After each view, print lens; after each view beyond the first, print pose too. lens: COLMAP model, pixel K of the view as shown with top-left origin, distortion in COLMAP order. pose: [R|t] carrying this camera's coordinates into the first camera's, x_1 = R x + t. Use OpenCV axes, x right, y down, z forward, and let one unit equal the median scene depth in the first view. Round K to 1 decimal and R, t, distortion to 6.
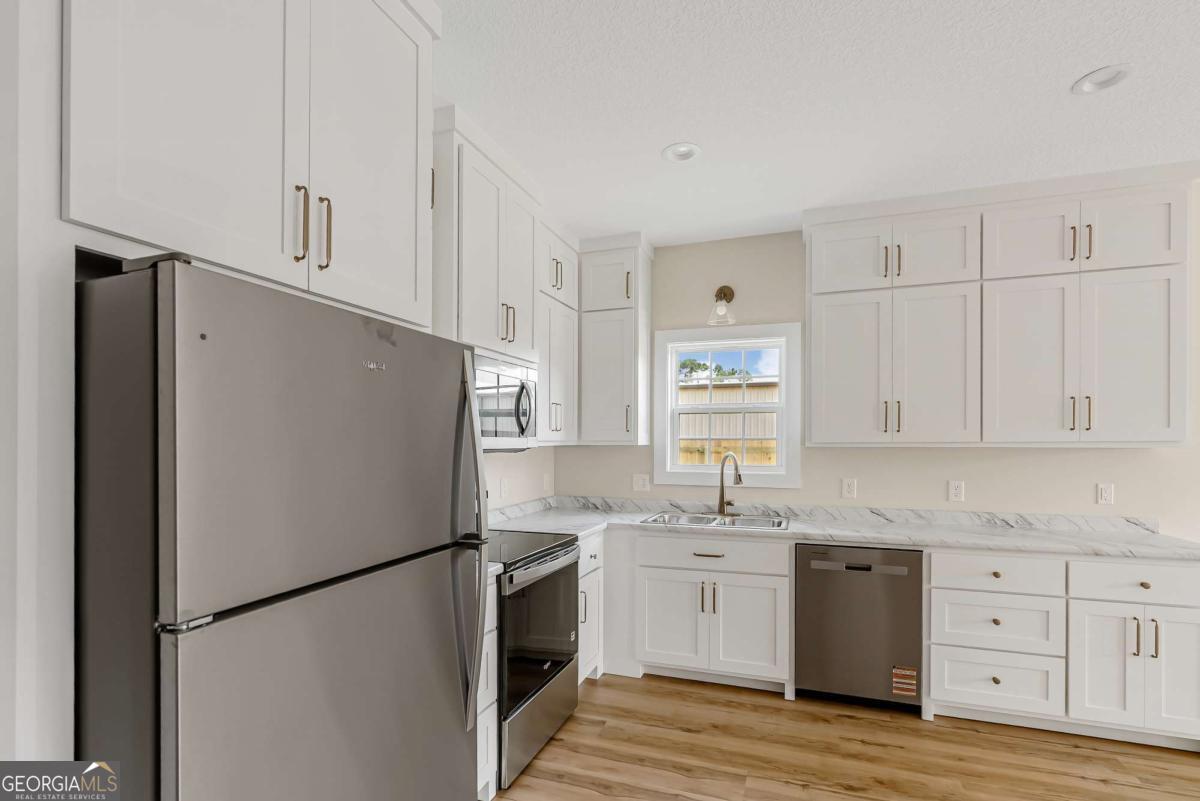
lens RADIAL K [[563.6, 0, 603.7], [0, 563.6, 440.8], [0, 0, 1]] dist [0.000323, 0.001100]
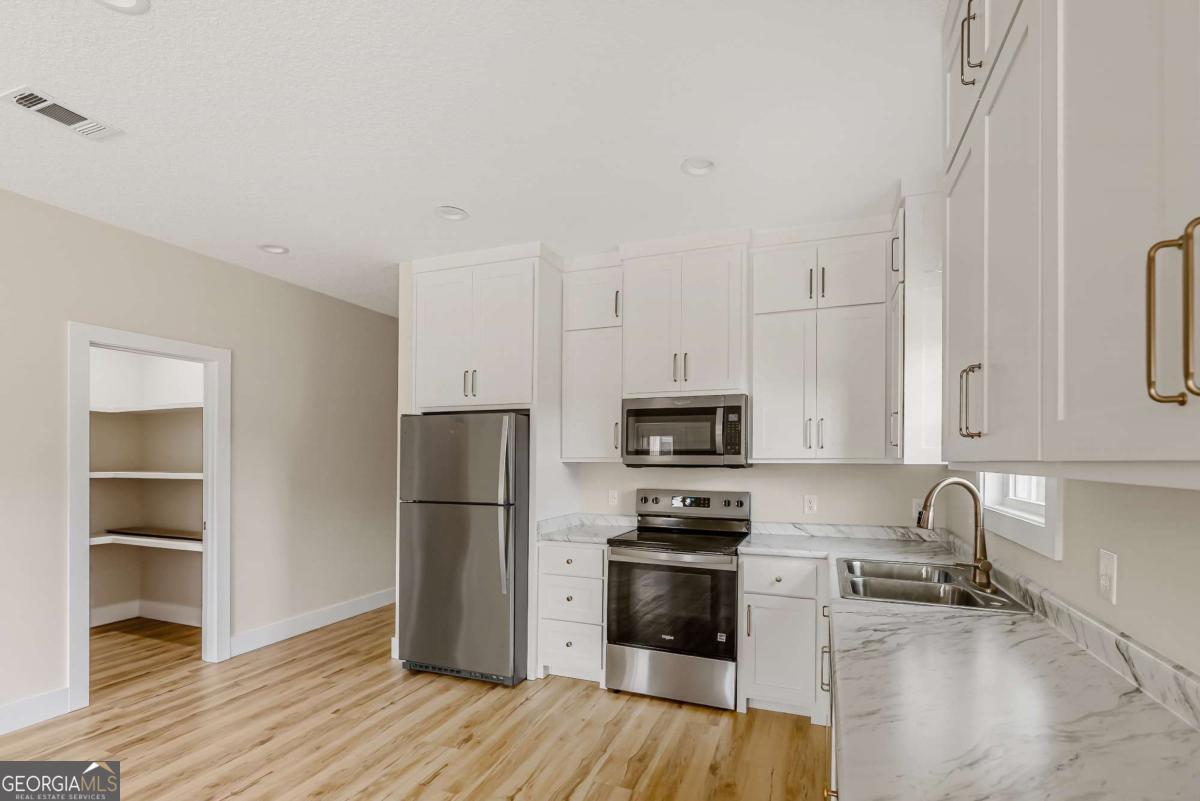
lens RADIAL K [[560.0, 0, 603.0], [0, 560.0, 457.8], [0, 0, 1]] dist [-0.000694, -0.000075]
pose [[-0.036345, -0.001336, -0.999338, 1.018568], [-0.001377, 0.999998, -0.001287, 0.000447], [0.999338, 0.001329, -0.036347, 0.795493]]
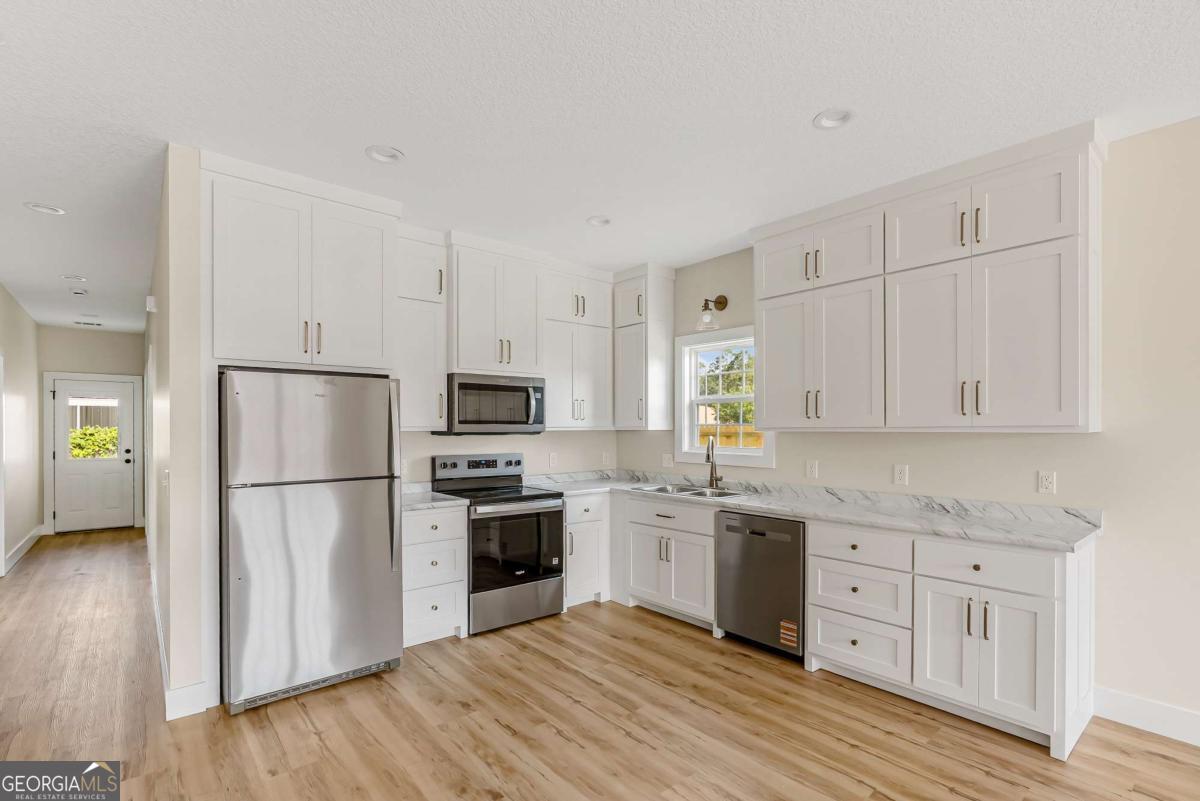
lens RADIAL K [[560.2, 0, 598.8], [0, 560.2, 429.0], [0, 0, 1]] dist [-0.001492, -0.000126]
pose [[0.861784, -0.000909, -0.507275, 0.762558], [0.002876, 0.999991, 0.003095, 0.001166], [0.507267, -0.004126, 0.861779, -0.185880]]
